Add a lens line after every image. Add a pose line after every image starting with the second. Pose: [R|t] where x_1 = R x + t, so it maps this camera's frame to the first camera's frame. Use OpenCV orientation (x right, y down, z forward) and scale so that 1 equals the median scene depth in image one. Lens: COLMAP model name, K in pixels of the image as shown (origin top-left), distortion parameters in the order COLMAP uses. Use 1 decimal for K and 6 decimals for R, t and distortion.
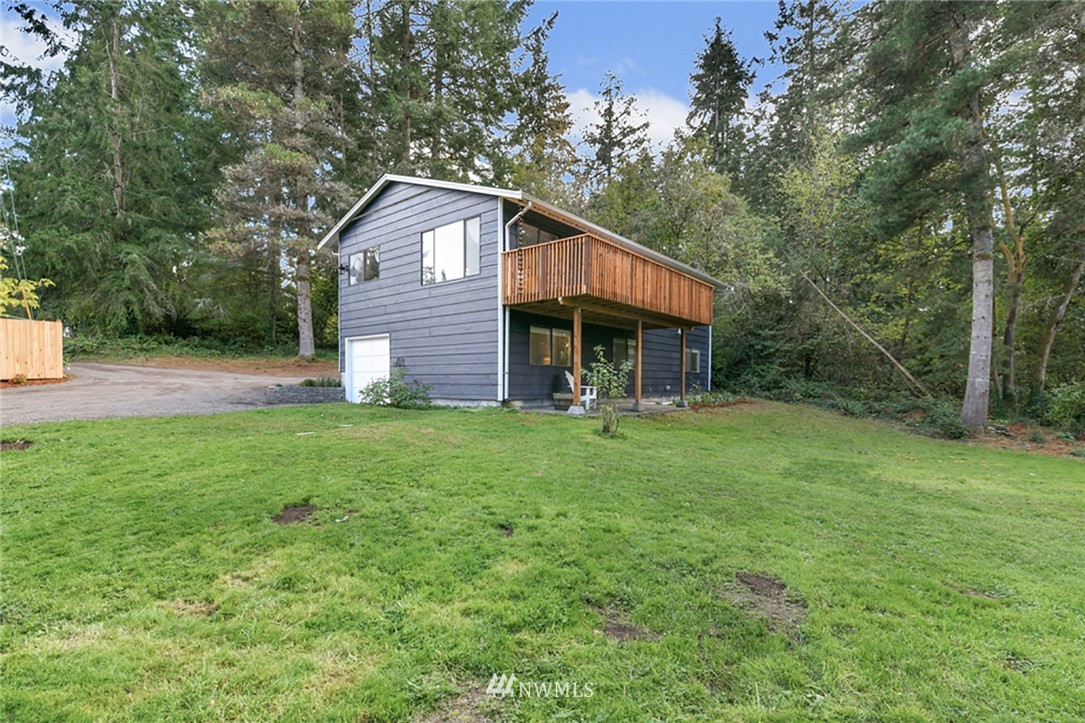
lens RADIAL K [[492.4, 0, 542.7], [0, 492.4, 390.6], [0, 0, 1]] dist [-0.007639, -0.000084]
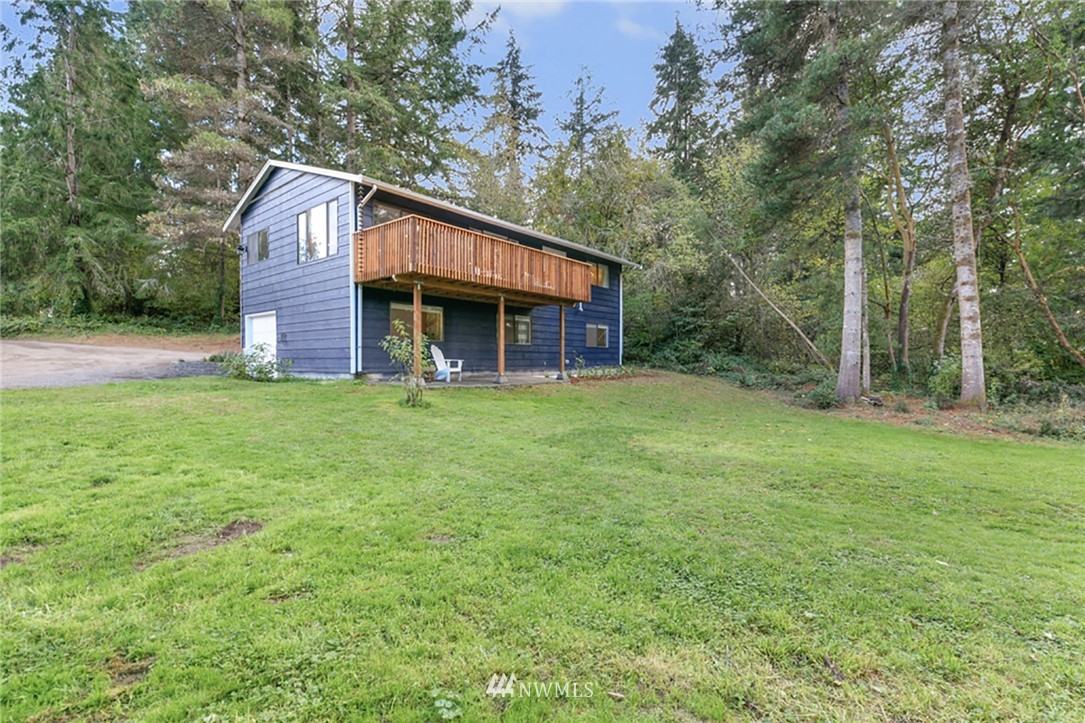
lens RADIAL K [[476.4, 0, 562.9], [0, 476.4, 363.3], [0, 0, 1]] dist [-0.010190, -0.001024]
pose [[0.999975, -0.004393, 0.005560, 0.204864], [0.004450, 0.999937, -0.010278, 0.006580], [-0.005515, 0.010302, 0.999932, -0.011026]]
